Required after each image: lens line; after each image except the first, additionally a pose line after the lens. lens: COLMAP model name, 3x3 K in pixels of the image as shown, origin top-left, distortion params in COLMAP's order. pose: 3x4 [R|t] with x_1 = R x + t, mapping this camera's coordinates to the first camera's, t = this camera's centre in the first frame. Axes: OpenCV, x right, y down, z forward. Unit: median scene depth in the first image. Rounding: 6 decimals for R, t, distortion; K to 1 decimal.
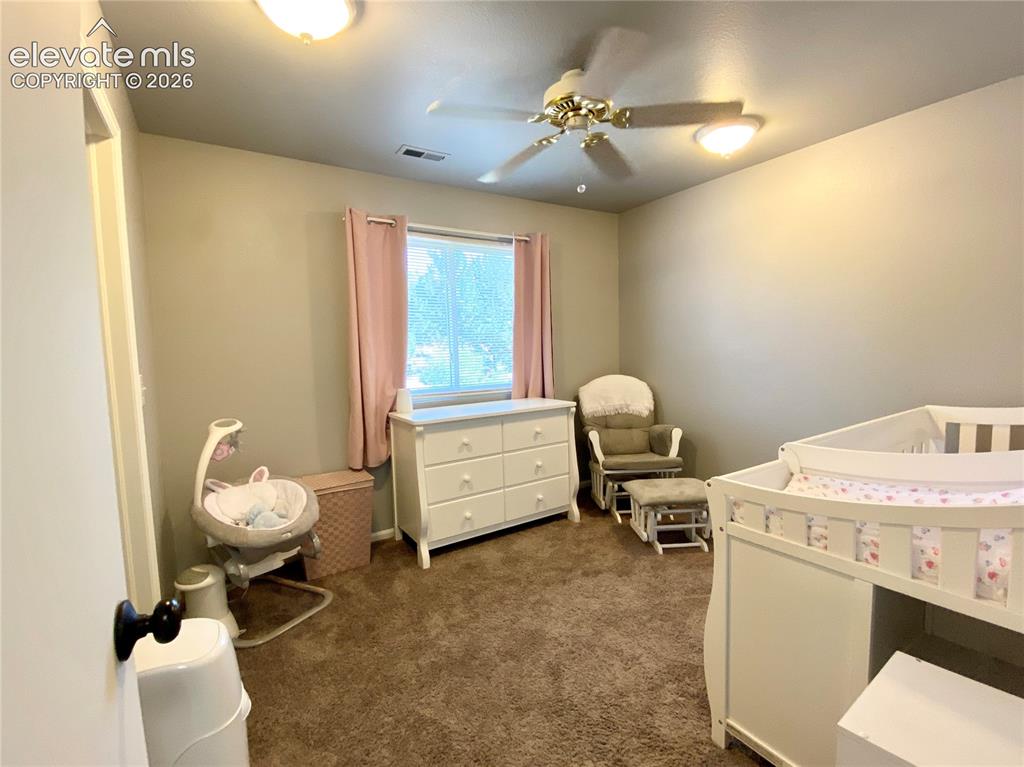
lens RADIAL K [[460.9, 0, 513.5], [0, 460.9, 382.7], [0, 0, 1]] dist [-0.001569, -0.000592]
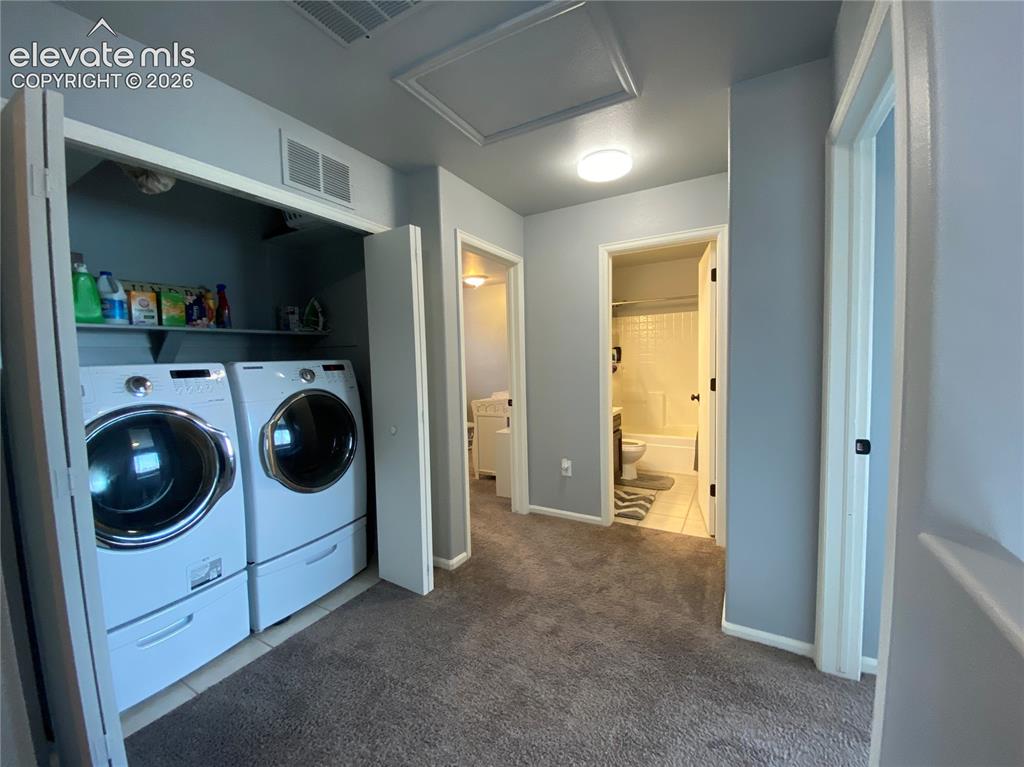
lens RADIAL K [[413.1, 0, 510.9], [0, 413.1, 385.2], [0, 0, 1]] dist [0.010240, -0.014648]
pose [[0.883053, -0.025772, 0.468565, -0.414107], [0.041685, 0.998852, -0.023621, 0.095752], [-0.467418, 0.040391, 0.883113, -1.016439]]
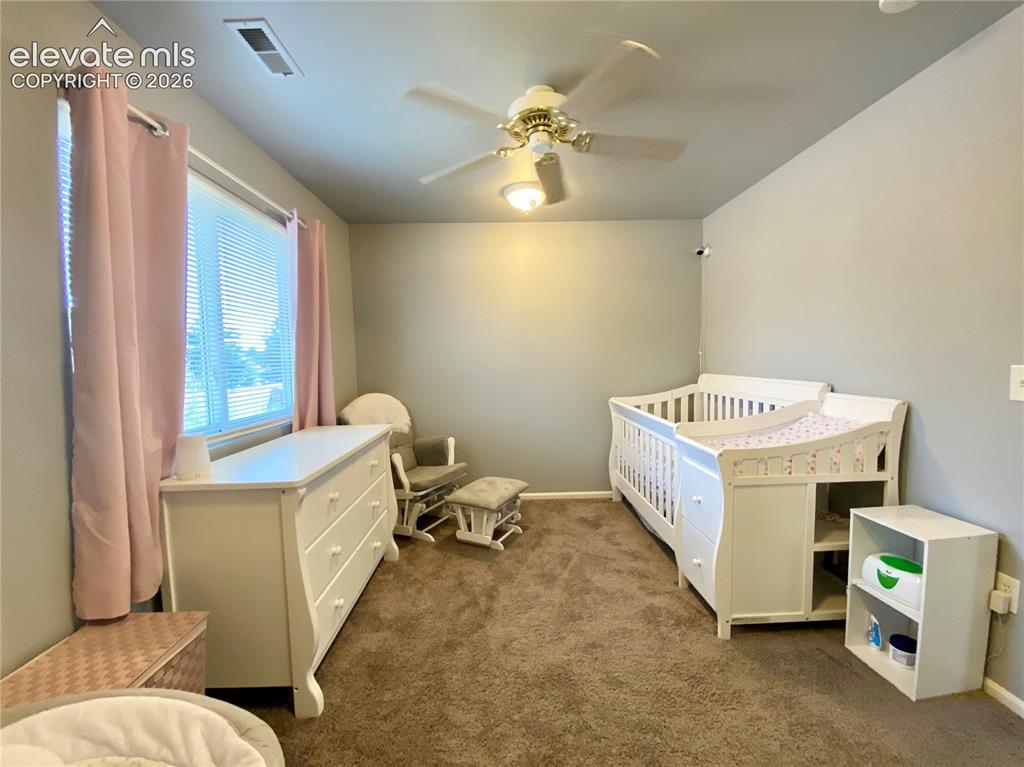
lens RADIAL K [[413.1, 0, 513.6], [0, 413.1, 381.5], [0, 0, 1]] dist [0.010240, -0.014648]
pose [[0.514969, -0.029363, 0.856706, -0.525191], [0.069781, 0.997532, -0.007756, -0.021428], [-0.854364, 0.063776, 0.515747, 0.467216]]
